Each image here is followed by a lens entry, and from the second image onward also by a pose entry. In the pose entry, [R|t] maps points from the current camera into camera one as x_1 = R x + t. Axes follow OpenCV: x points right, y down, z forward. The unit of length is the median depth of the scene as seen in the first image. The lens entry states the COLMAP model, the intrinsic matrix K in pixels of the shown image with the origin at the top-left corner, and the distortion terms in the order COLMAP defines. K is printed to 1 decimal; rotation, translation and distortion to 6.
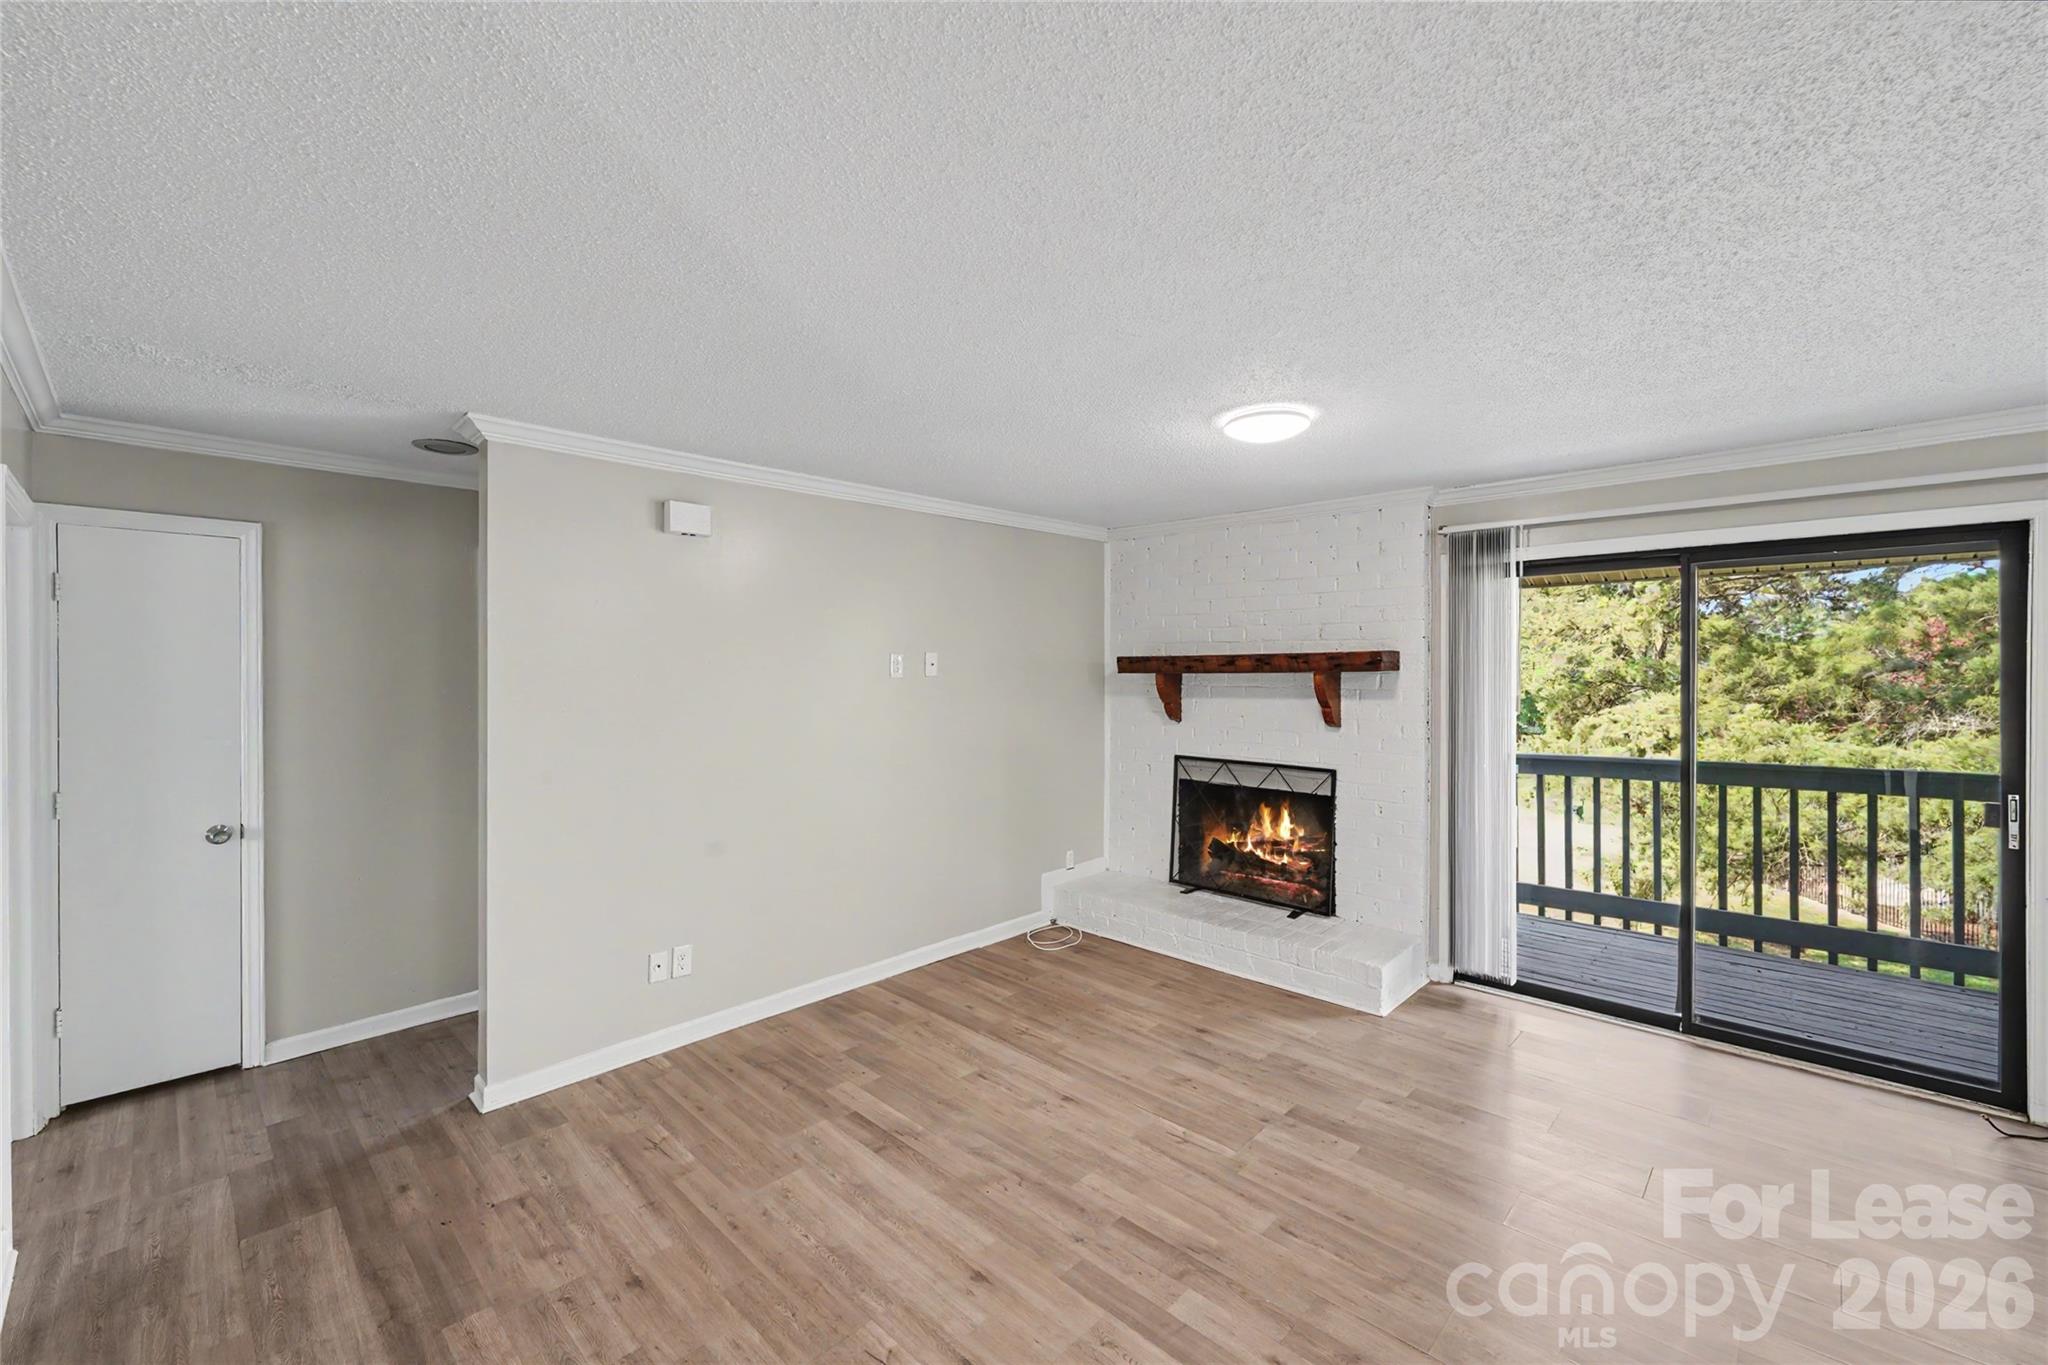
lens RADIAL K [[837.4, 0, 1014.3], [0, 837.4, 675.5], [0, 0, 1]] dist [0.003772, -0.001579]
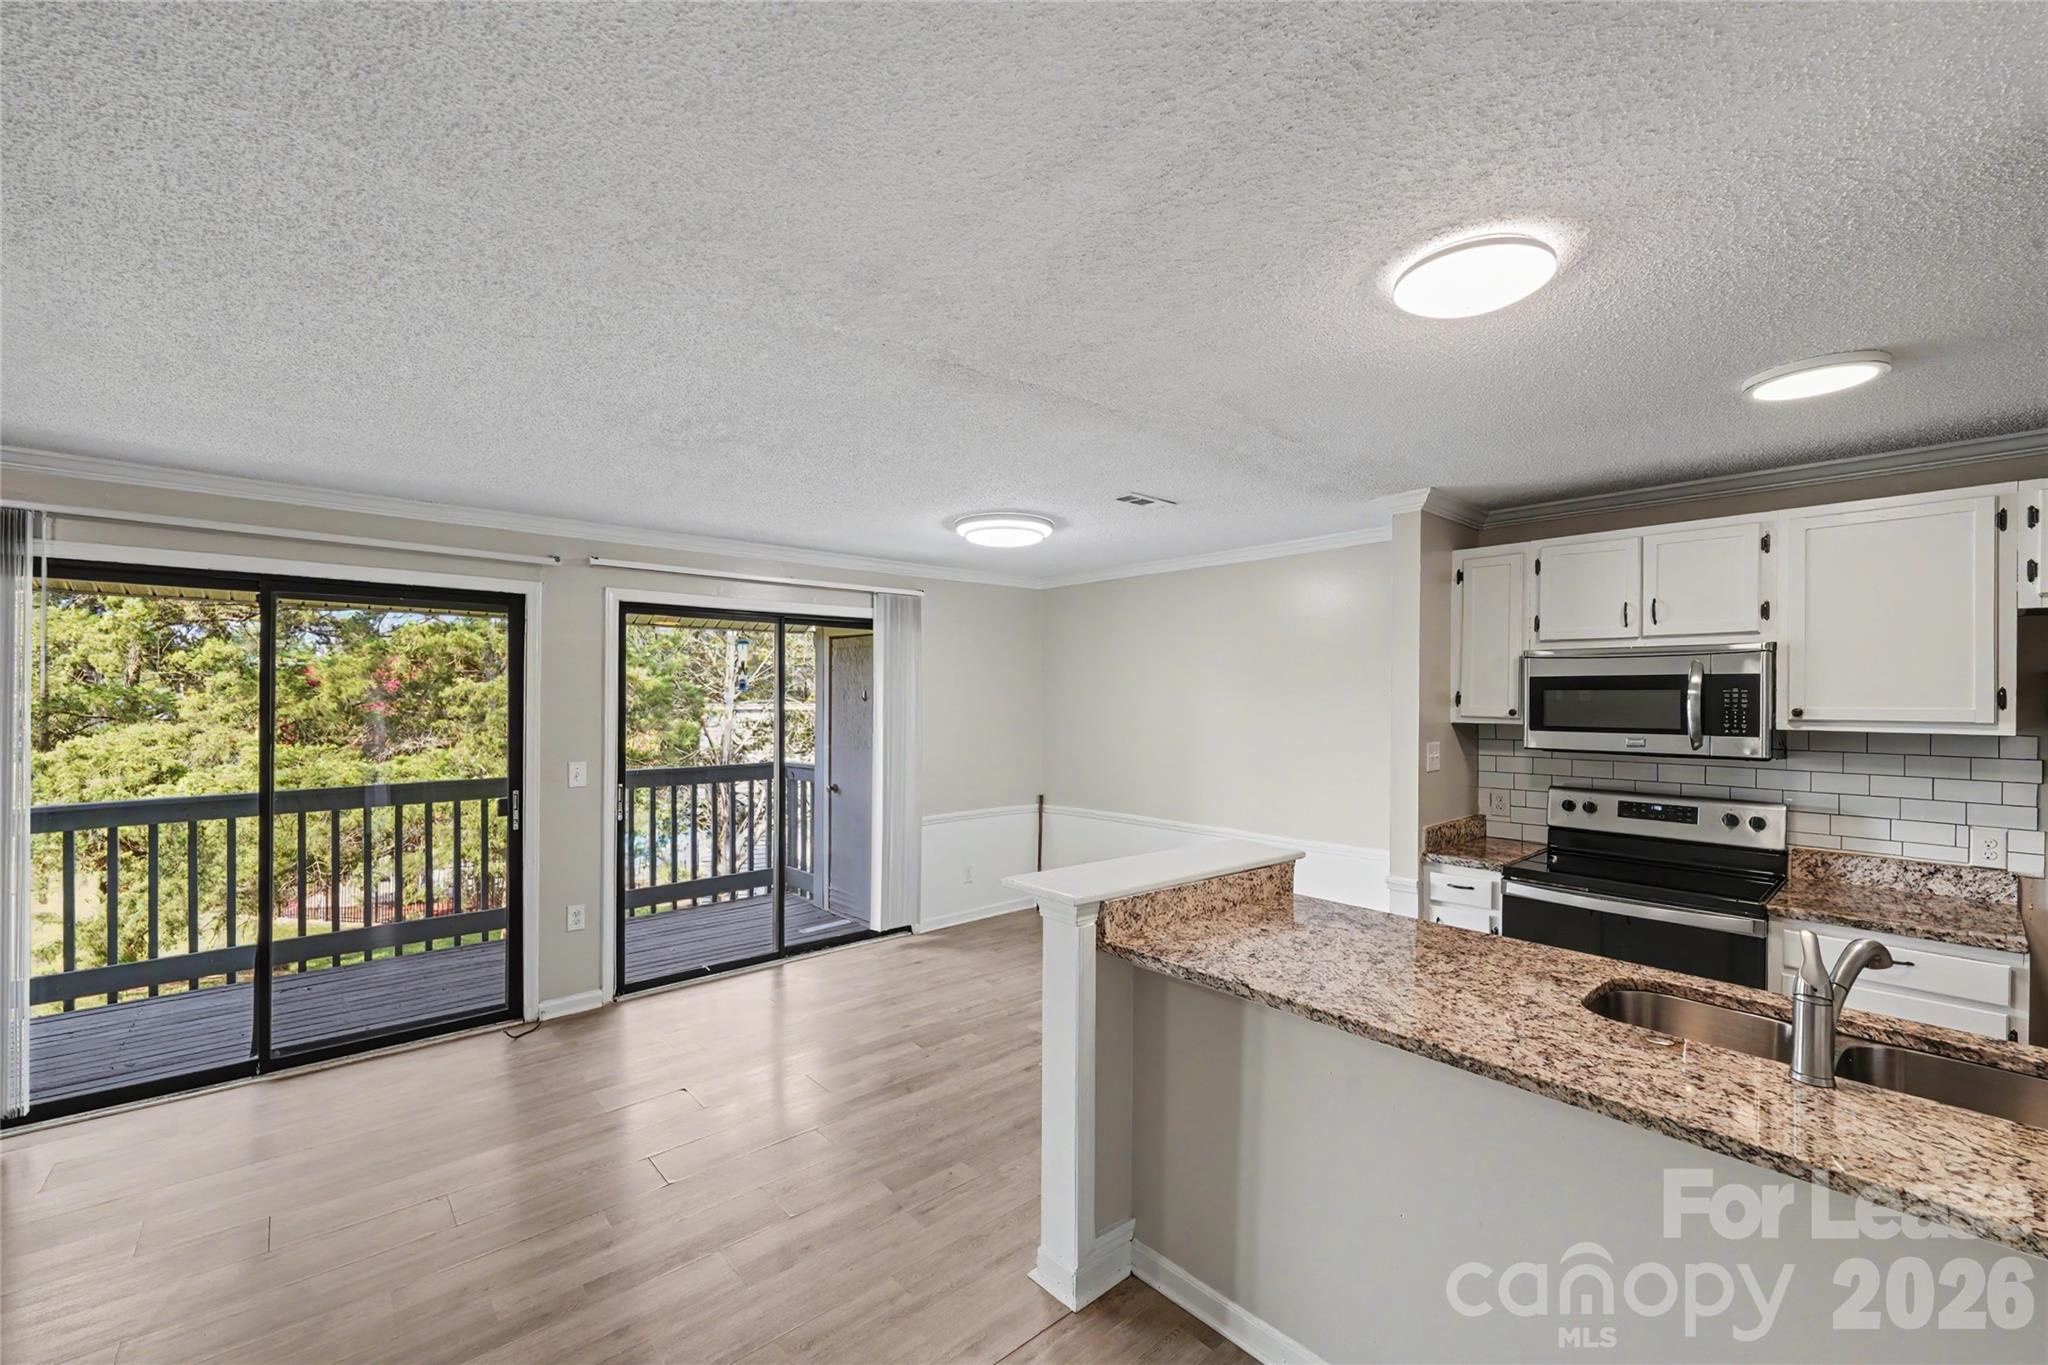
lens RADIAL K [[837.4, 0, 1021.0], [0, 837.4, 697.3], [0, 0, 1]] dist [0.003772, -0.001579]
pose [[0.080776, 0.004750, 0.996721, -0.087365], [0.002135, 0.999986, -0.004939, -0.002173], [-0.996730, 0.002527, 0.080764, 0.041437]]
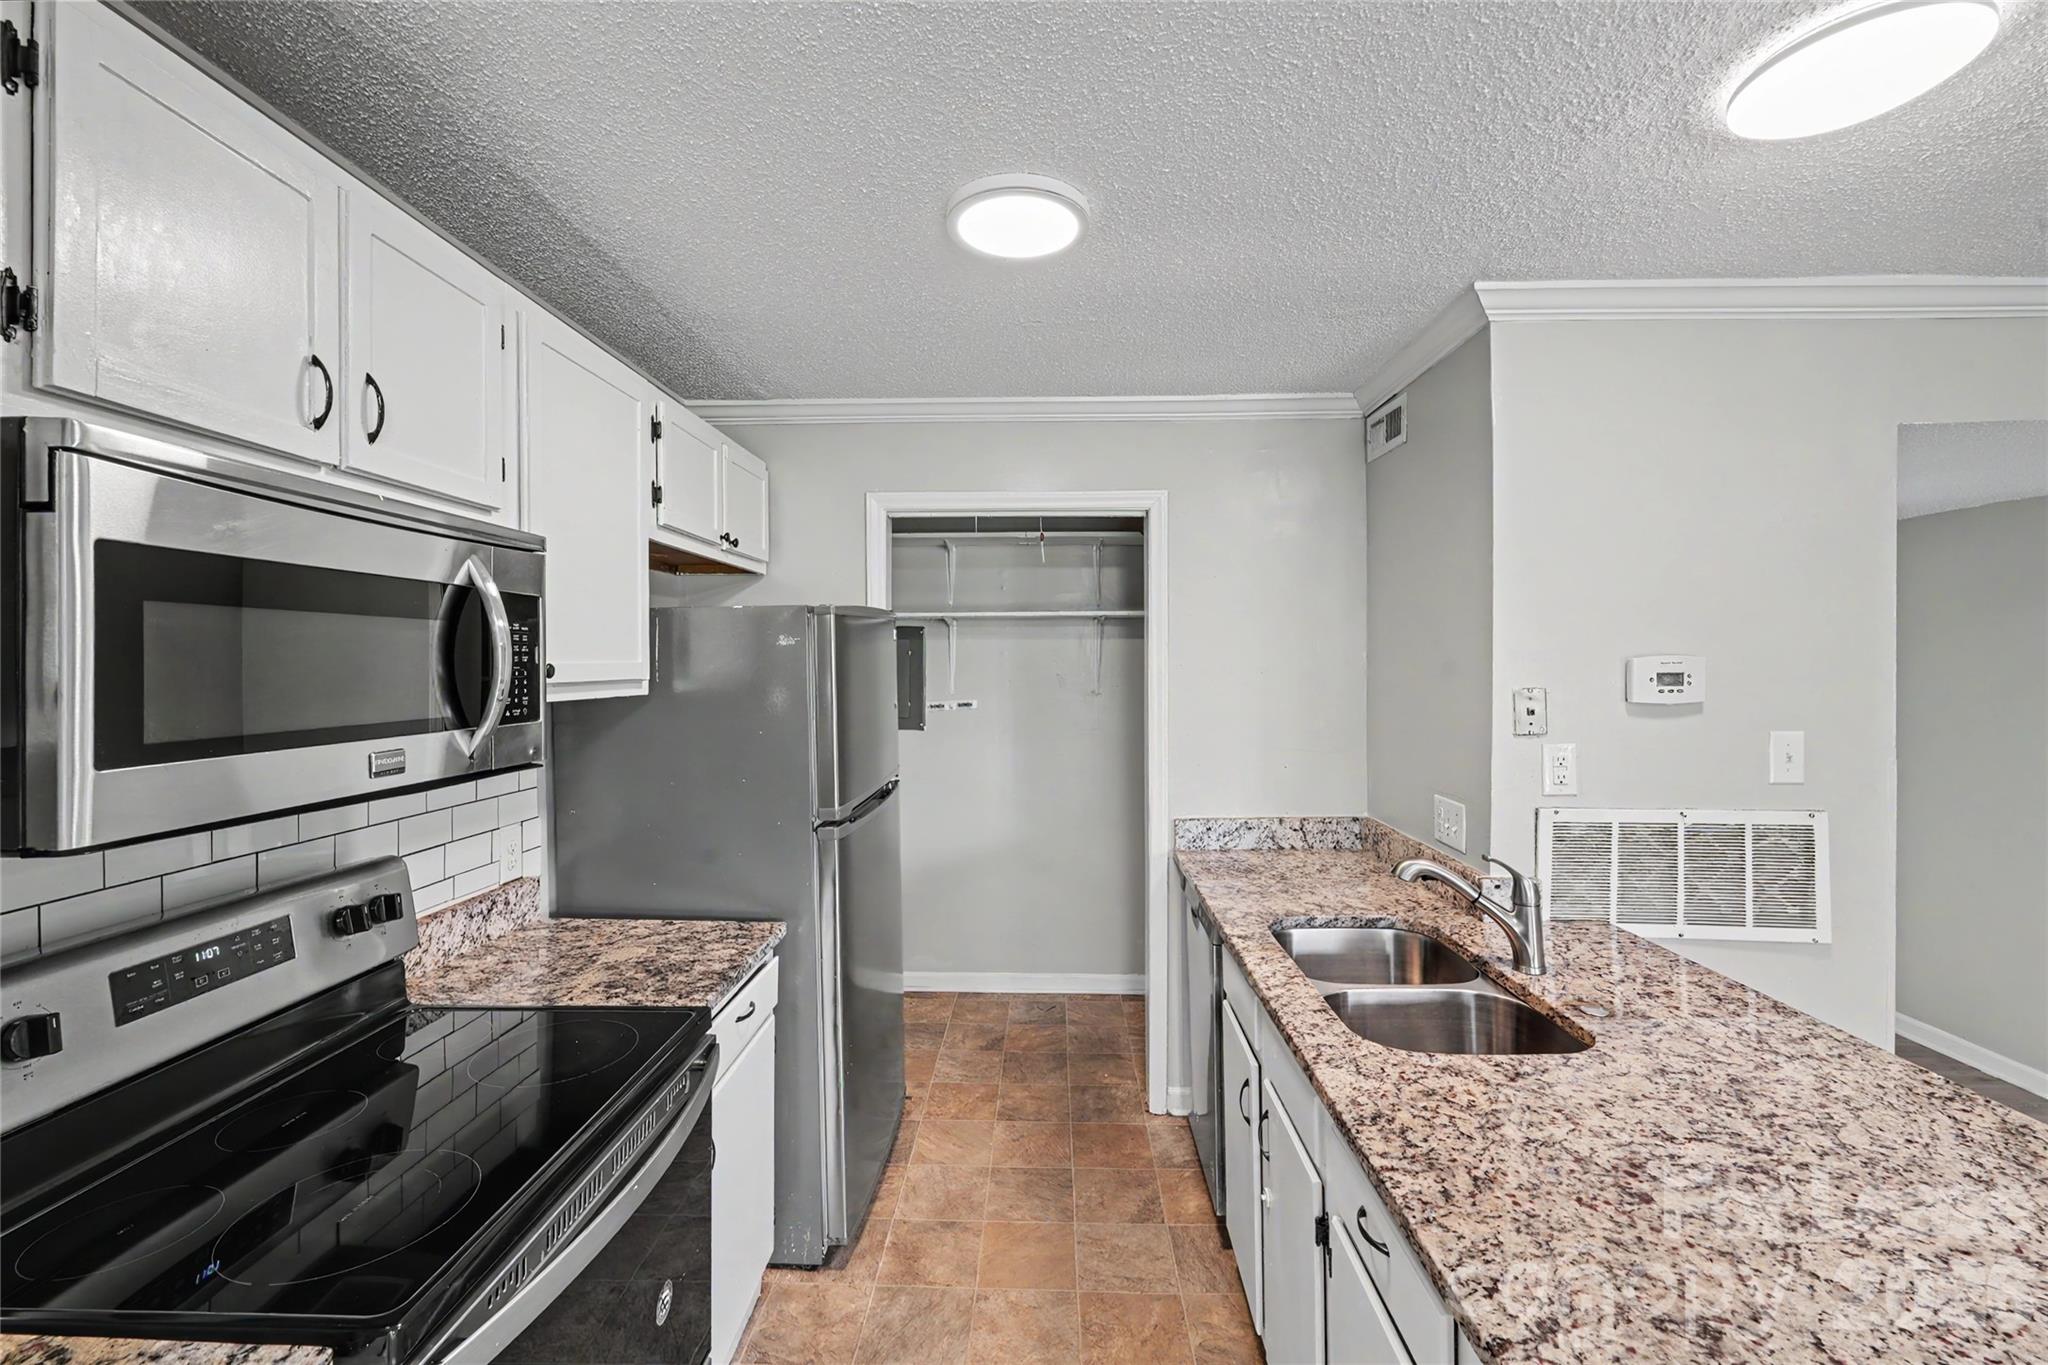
lens RADIAL K [[854.8, 0, 1022.0], [0, 854.8, 664.2], [0, 0, 1]] dist [0.000608, -0.000357]
pose [[-0.752841, 0.007381, -0.658162, 0.793030], [0.000896, 0.999948, 0.010188, 0.001541], [0.658202, 0.007080, -0.752808, -0.114009]]
